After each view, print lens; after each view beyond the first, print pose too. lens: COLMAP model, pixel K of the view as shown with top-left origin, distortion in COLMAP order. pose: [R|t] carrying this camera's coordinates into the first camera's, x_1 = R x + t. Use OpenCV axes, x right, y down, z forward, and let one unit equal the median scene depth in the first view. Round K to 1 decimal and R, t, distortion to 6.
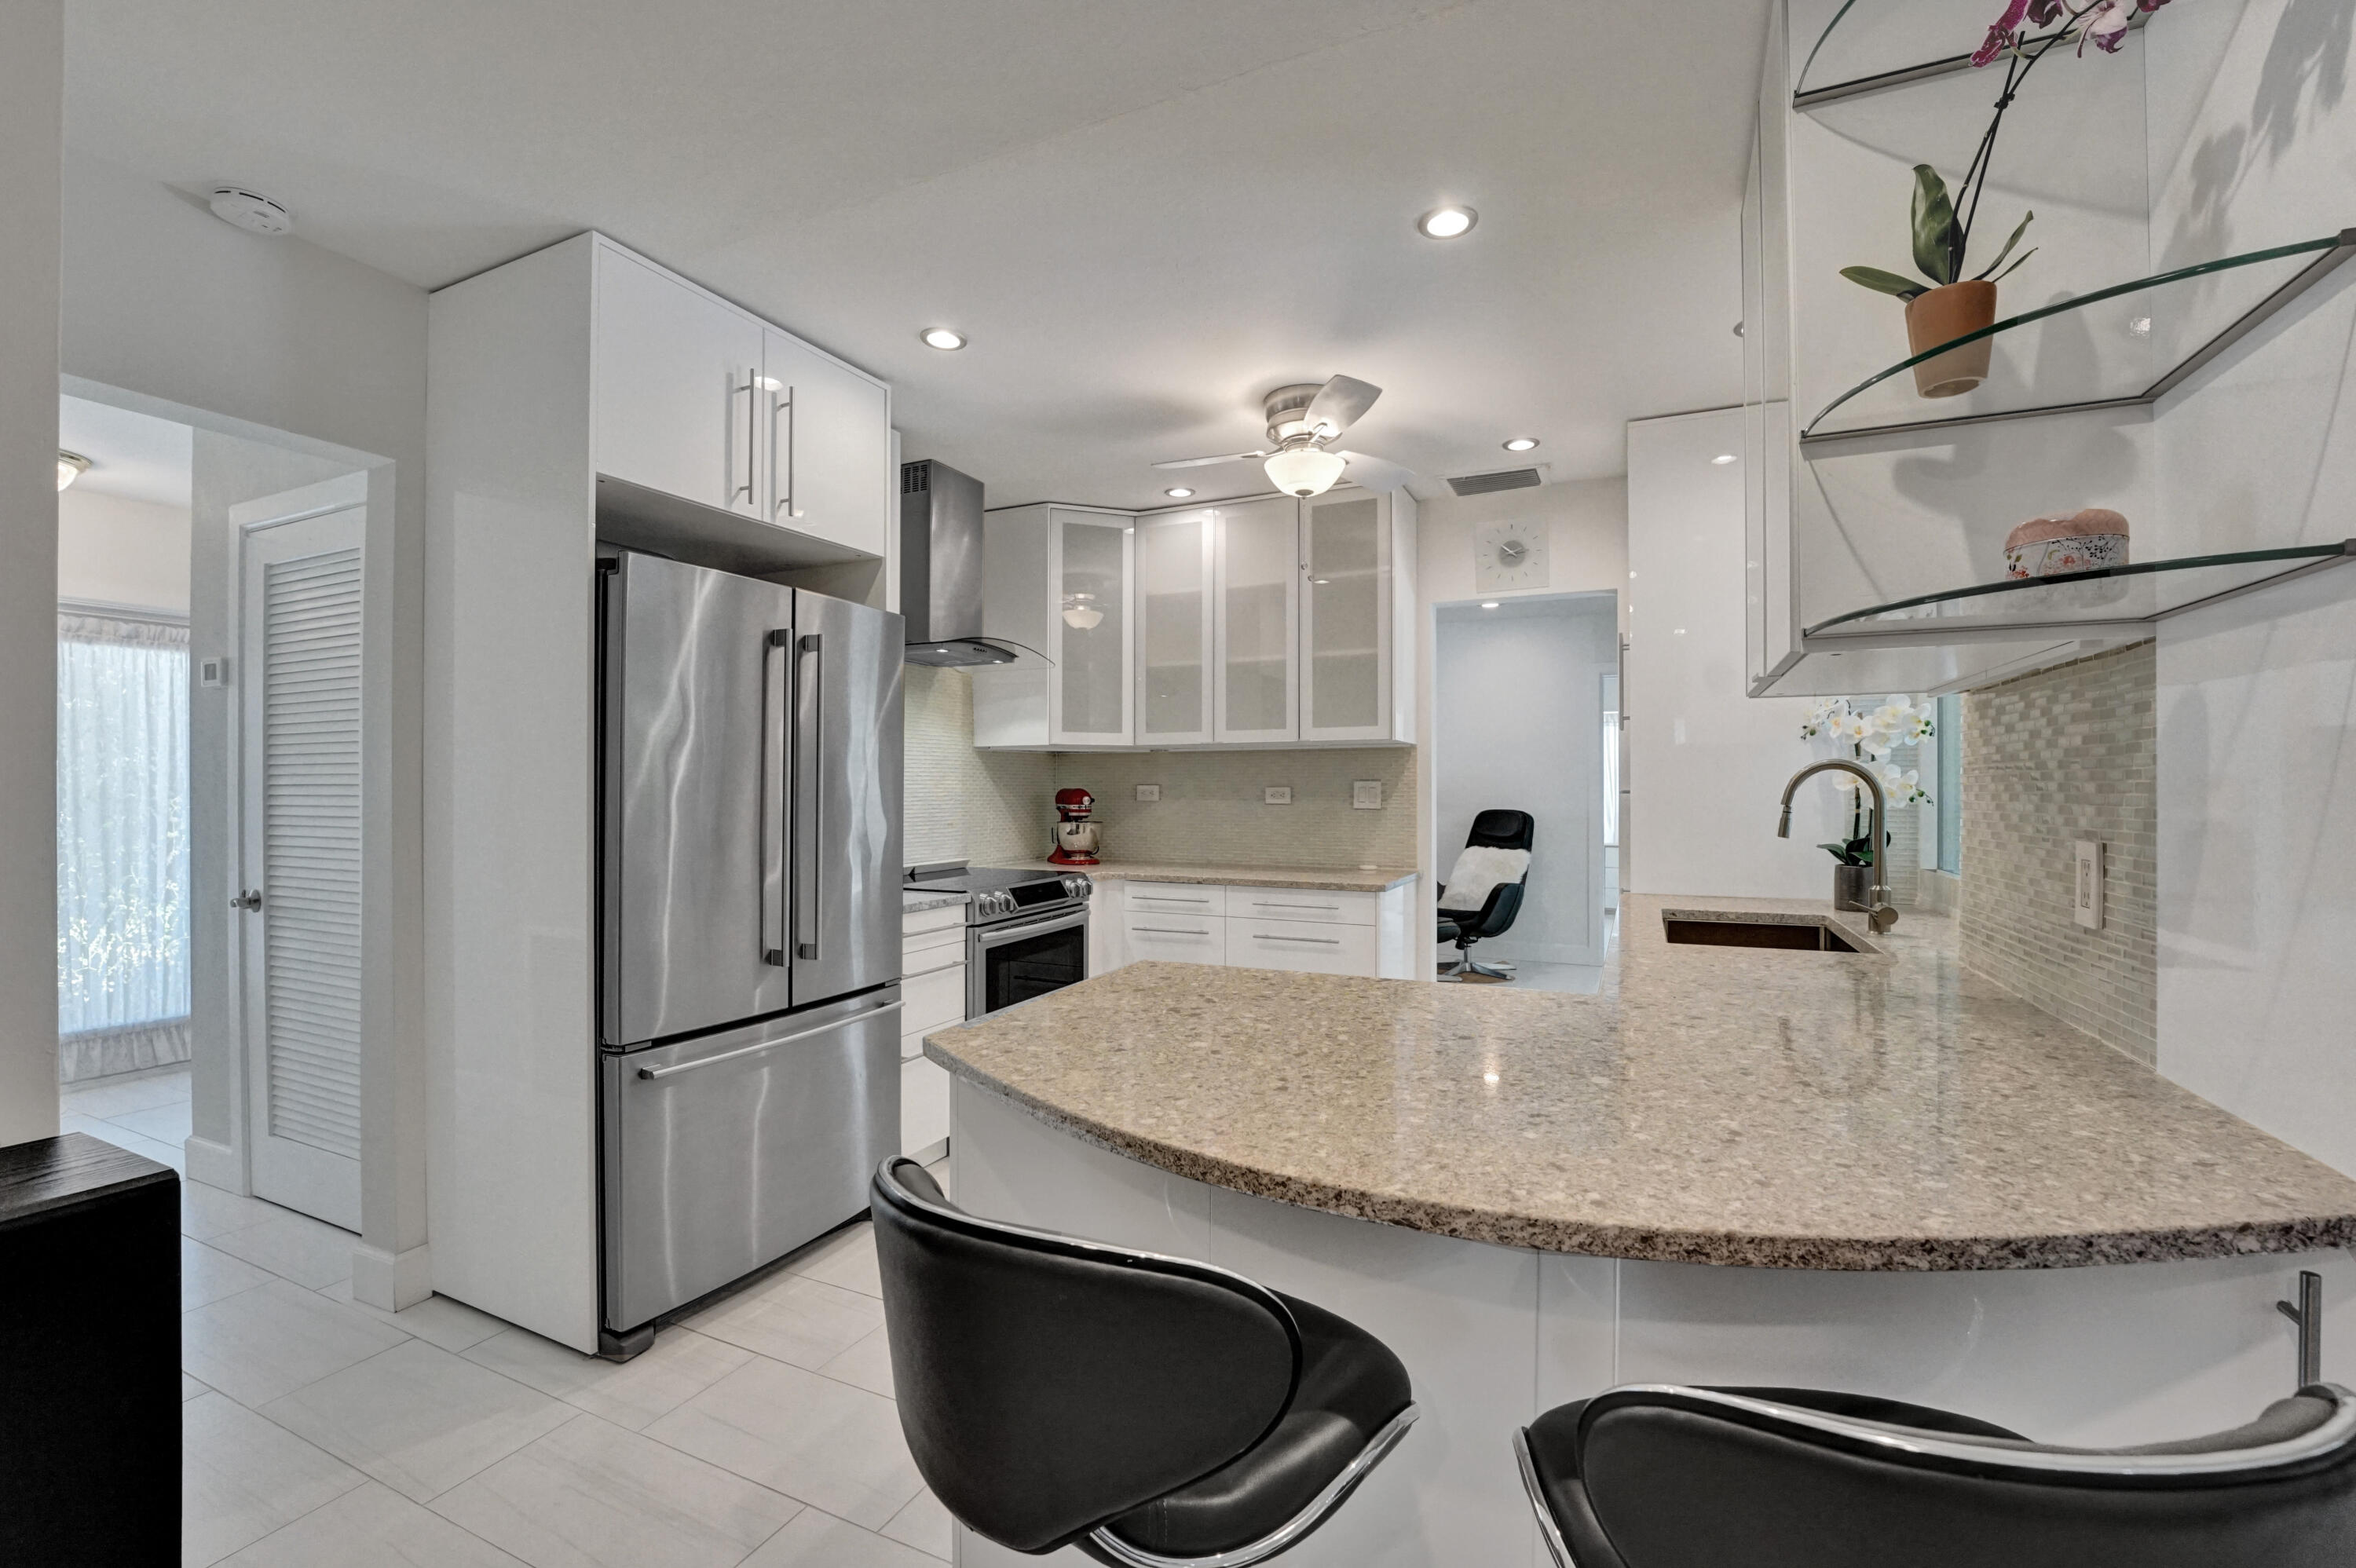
lens RADIAL K [[983.1, 0, 1178.0], [0, 983.1, 784.0], [0, 0, 1]] dist [0.000003, 0.000001]
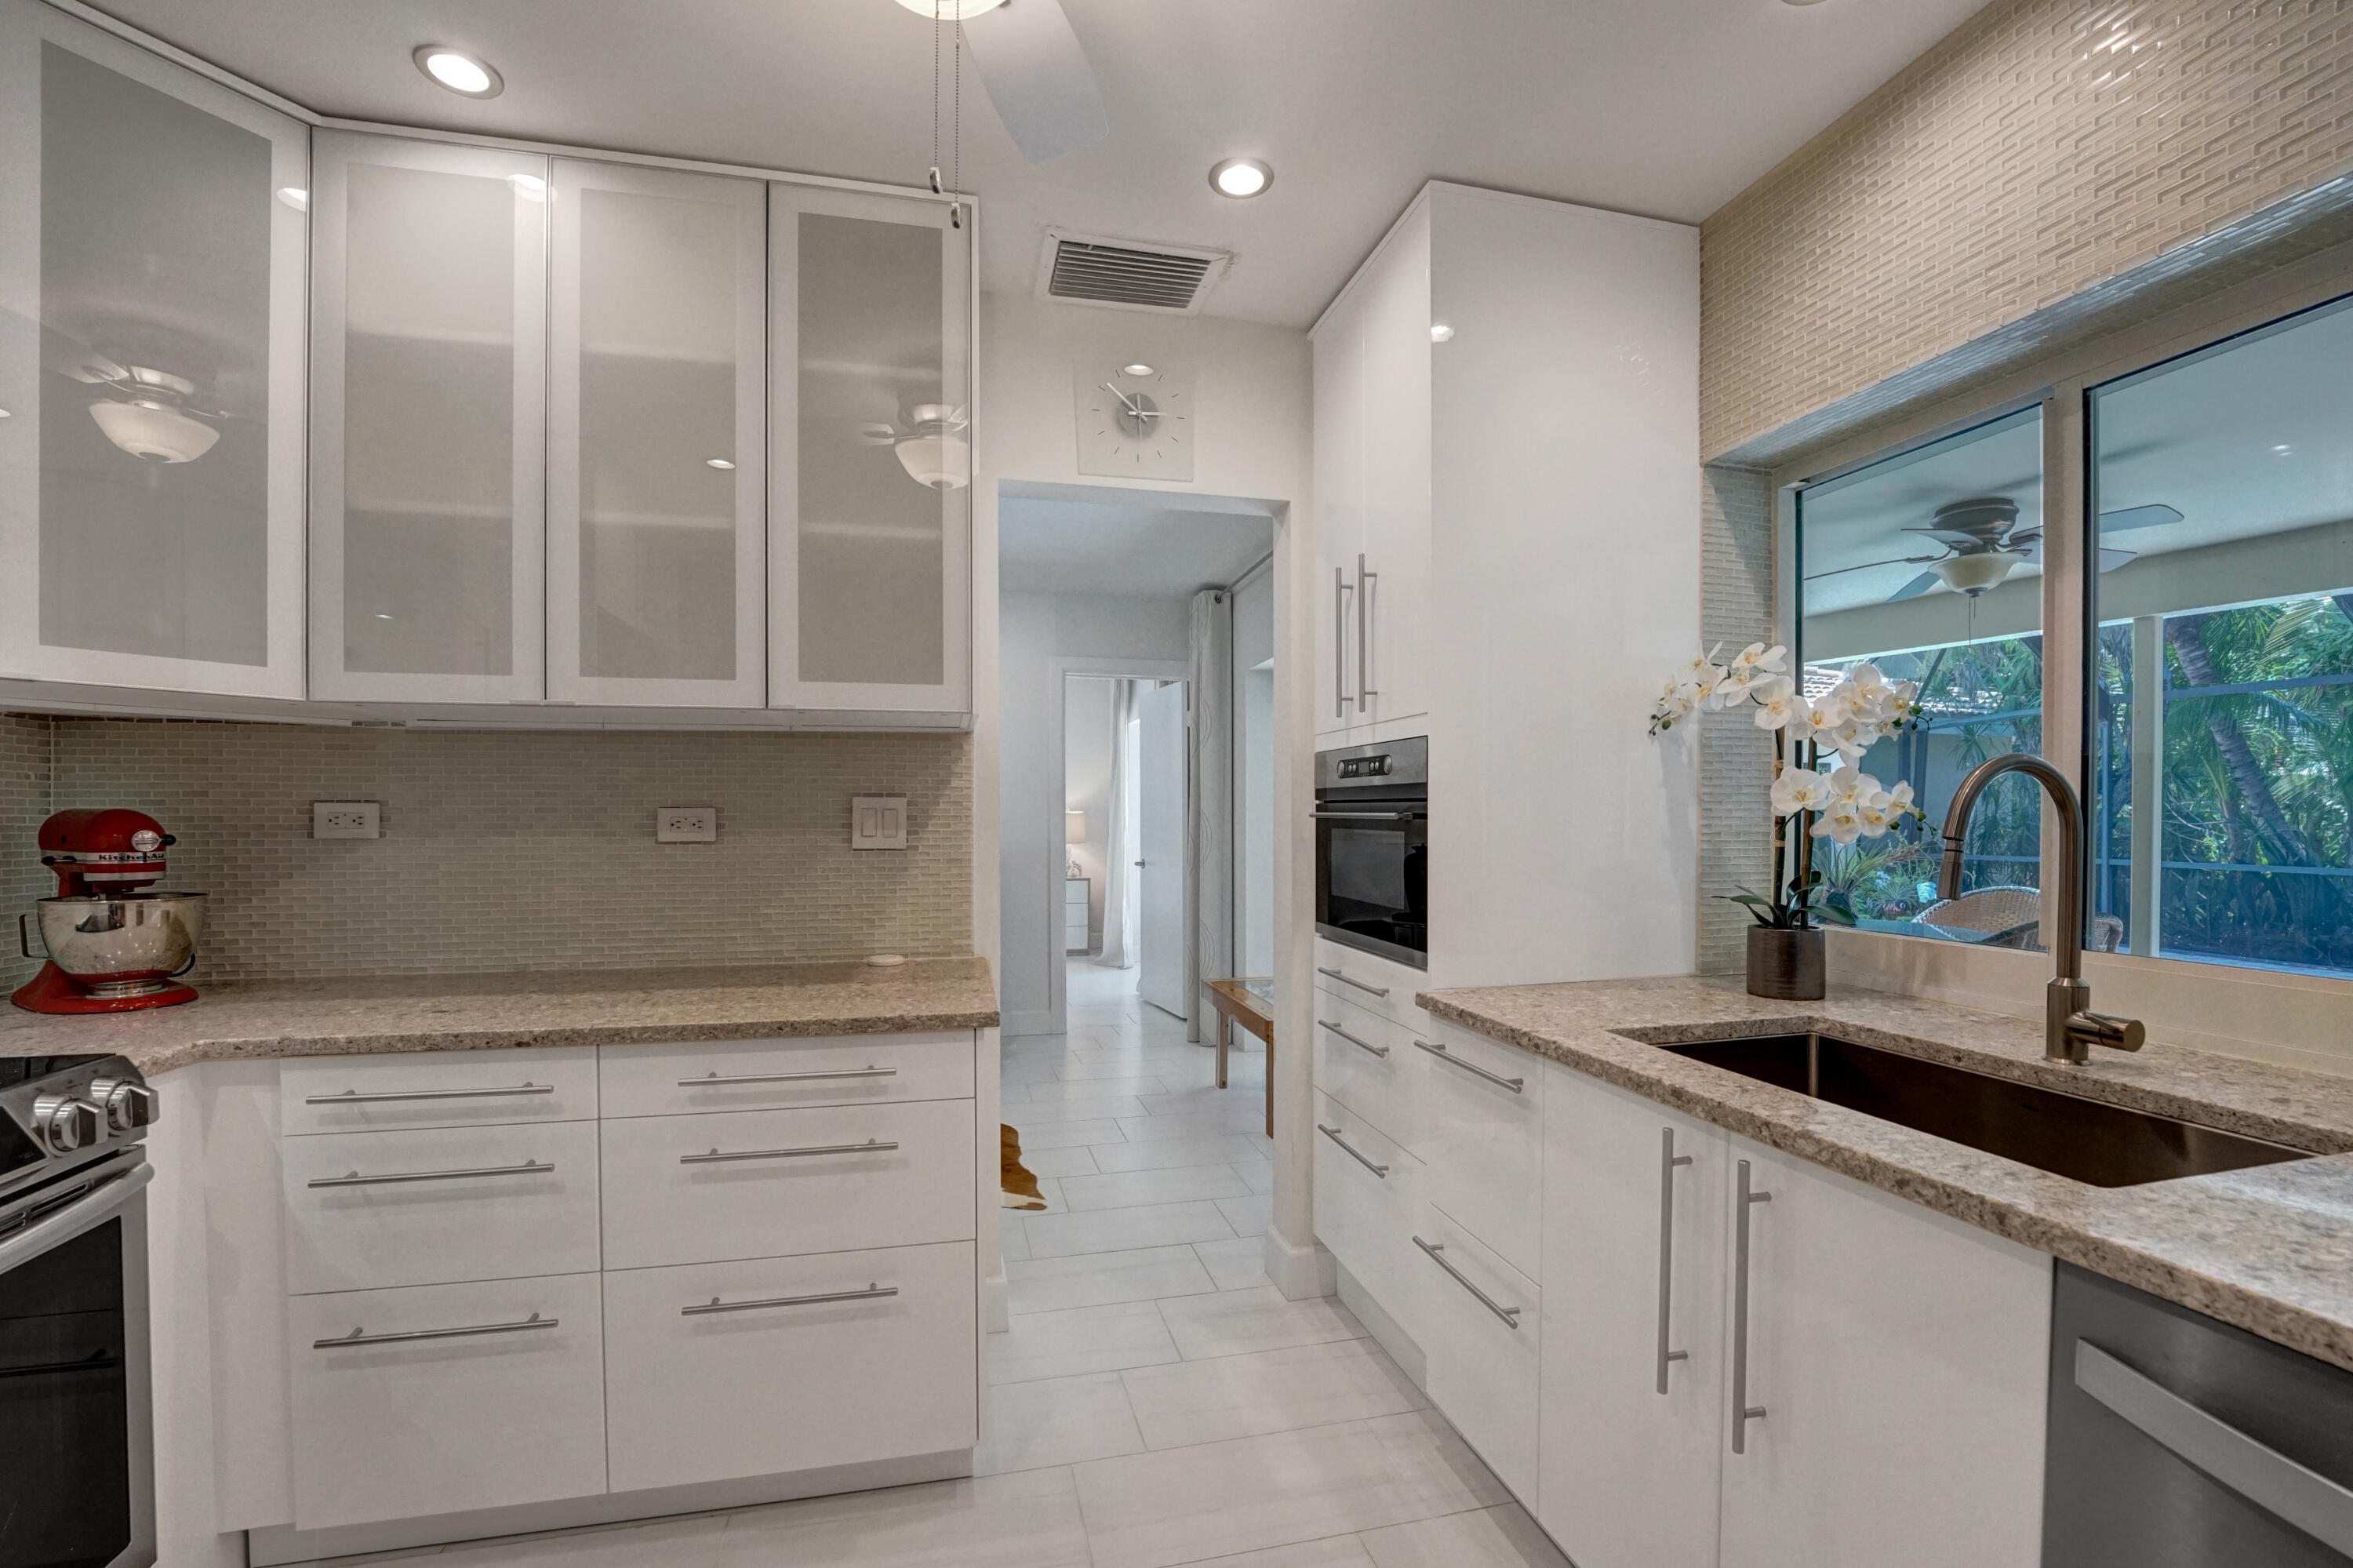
lens RADIAL K [[1007.5, 0, 1180.3], [0, 1007.5, 825.9], [0, 0, 1]] dist [-0.019637, -0.000237]
pose [[0.777720, -0.006902, 0.628573, -0.022791], [-0.002709, 0.999894, 0.014331, 0.004719], [-0.628605, -0.012849, 0.777619, 0.479205]]
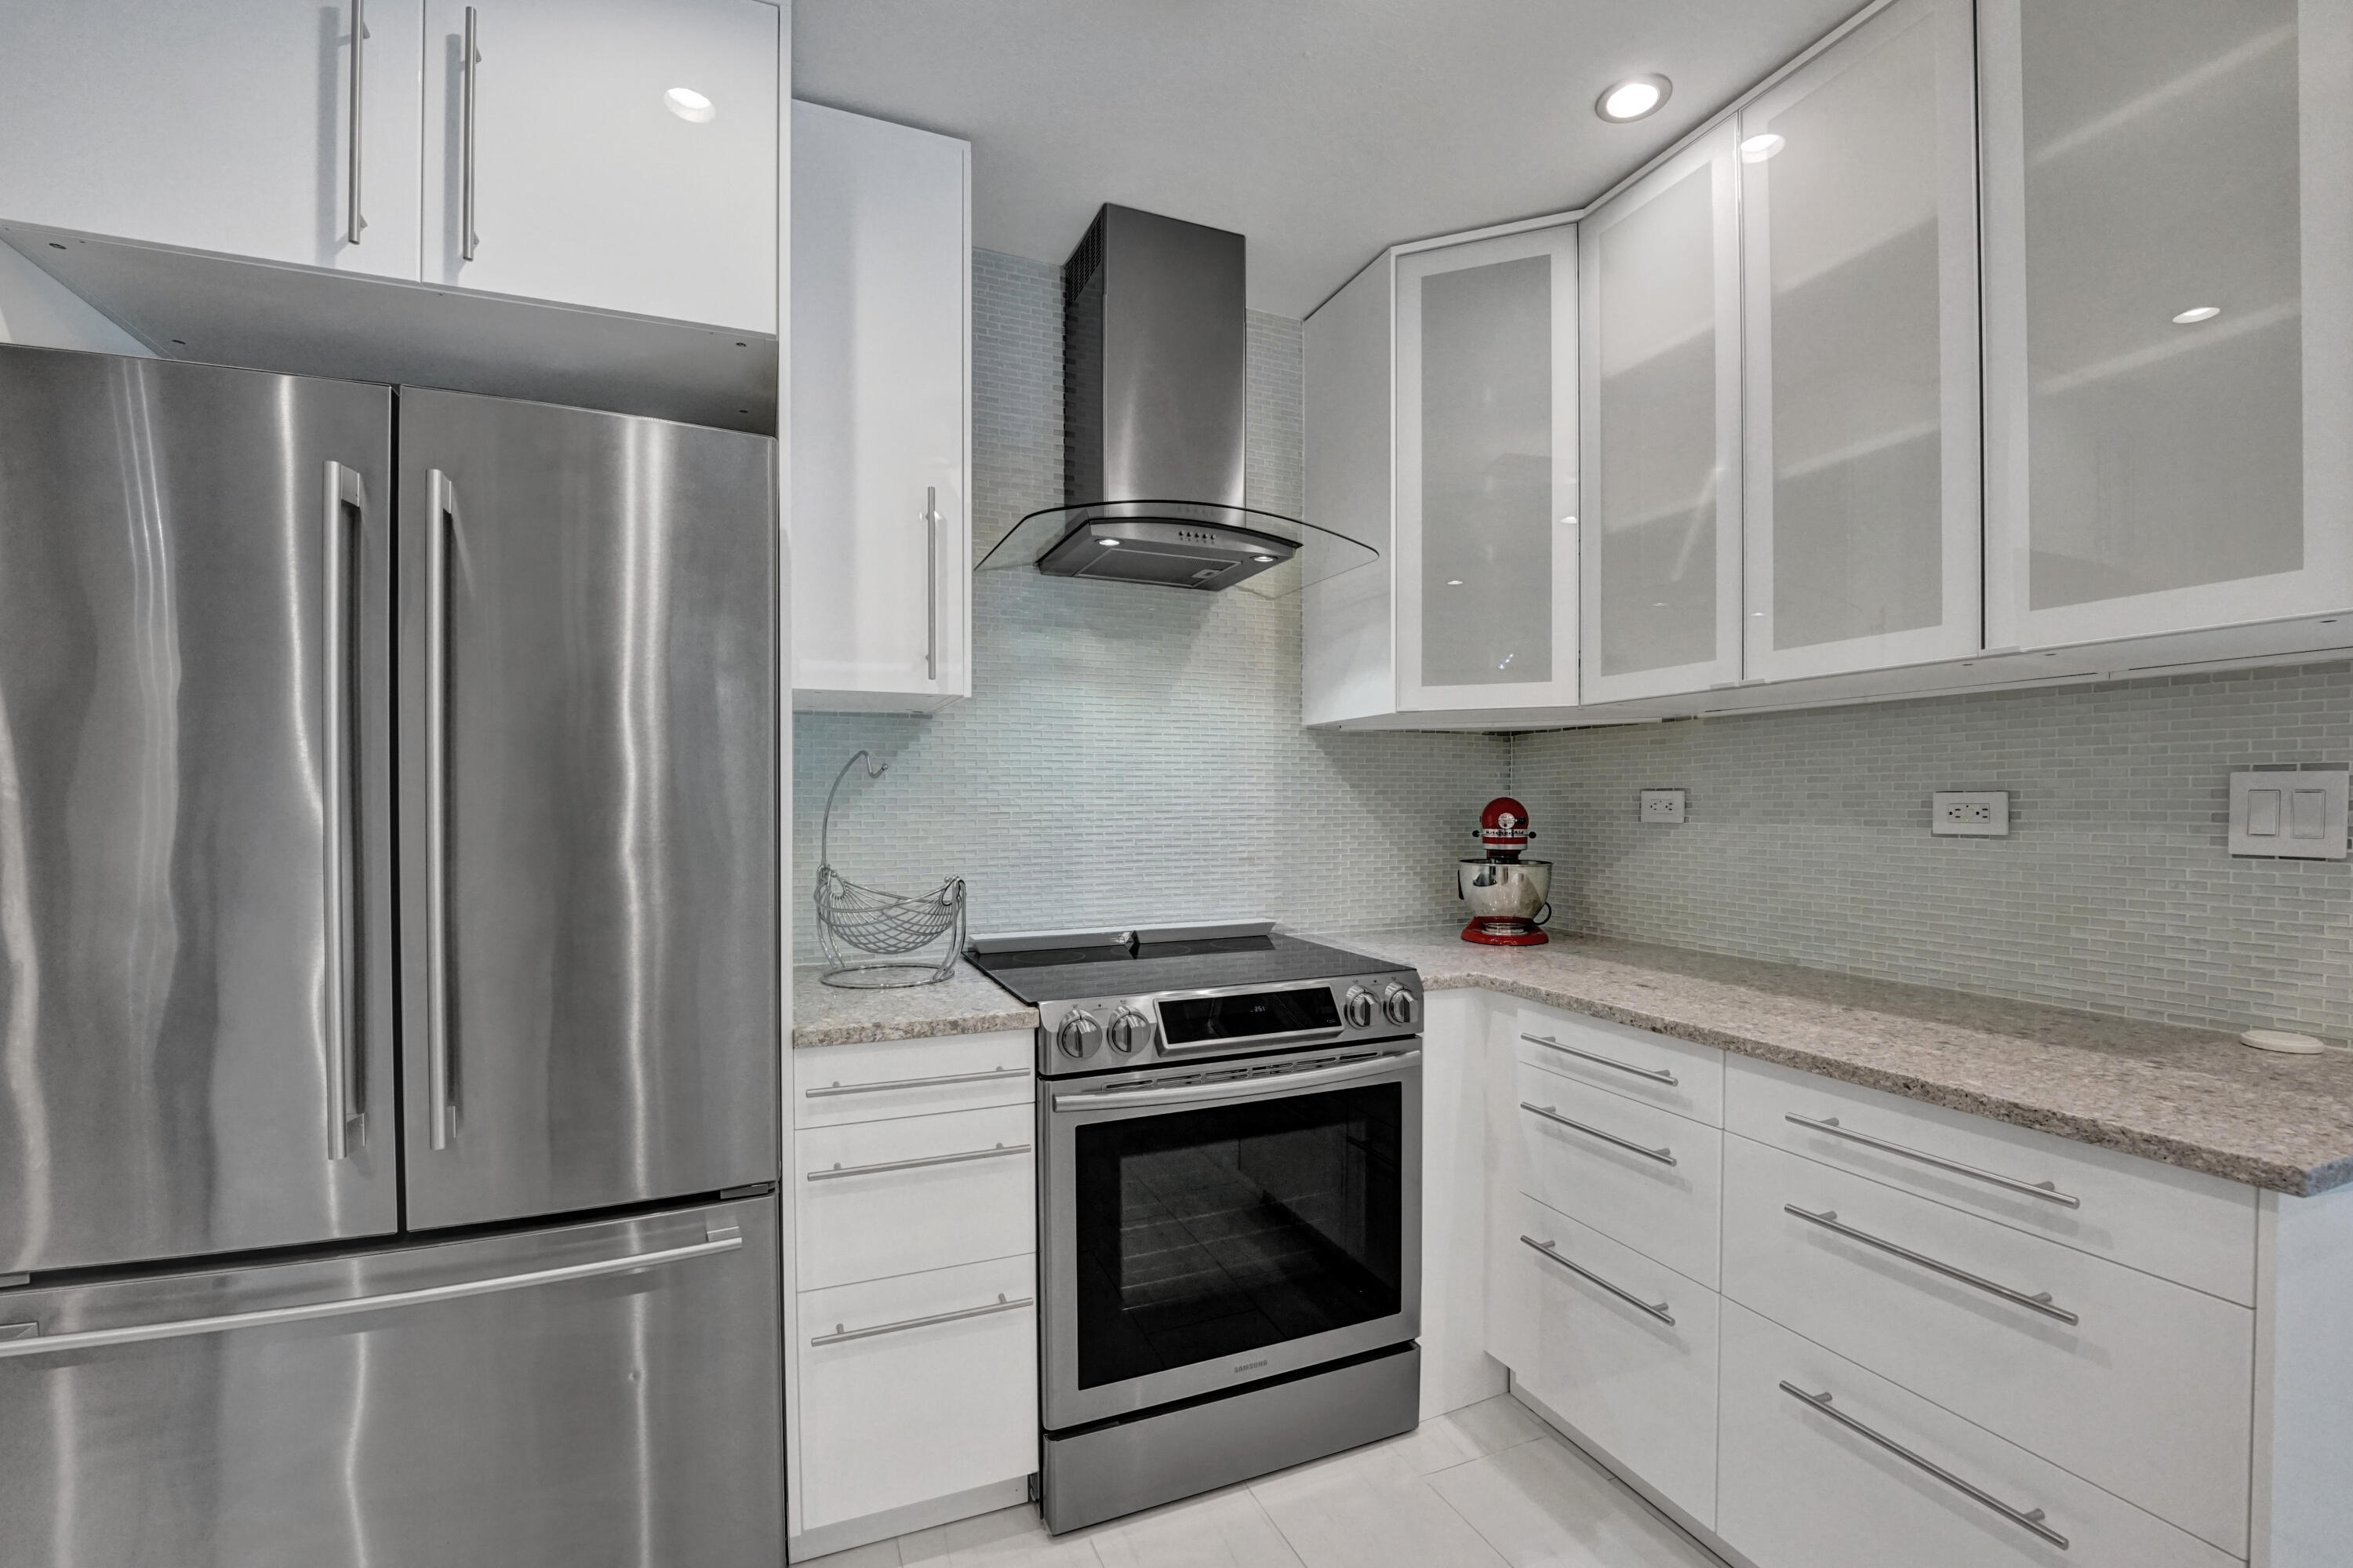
lens RADIAL K [[1015.1, 0, 1177.7], [0, 1015.1, 809.7], [0, 0, 1]] dist [-0.021872, -0.000031]
pose [[0.742707, 0.003073, -0.669610, 0.140089], [0.004822, 0.999939, 0.009938, 0.005097], [0.669600, -0.010610, 0.742647, 0.522642]]
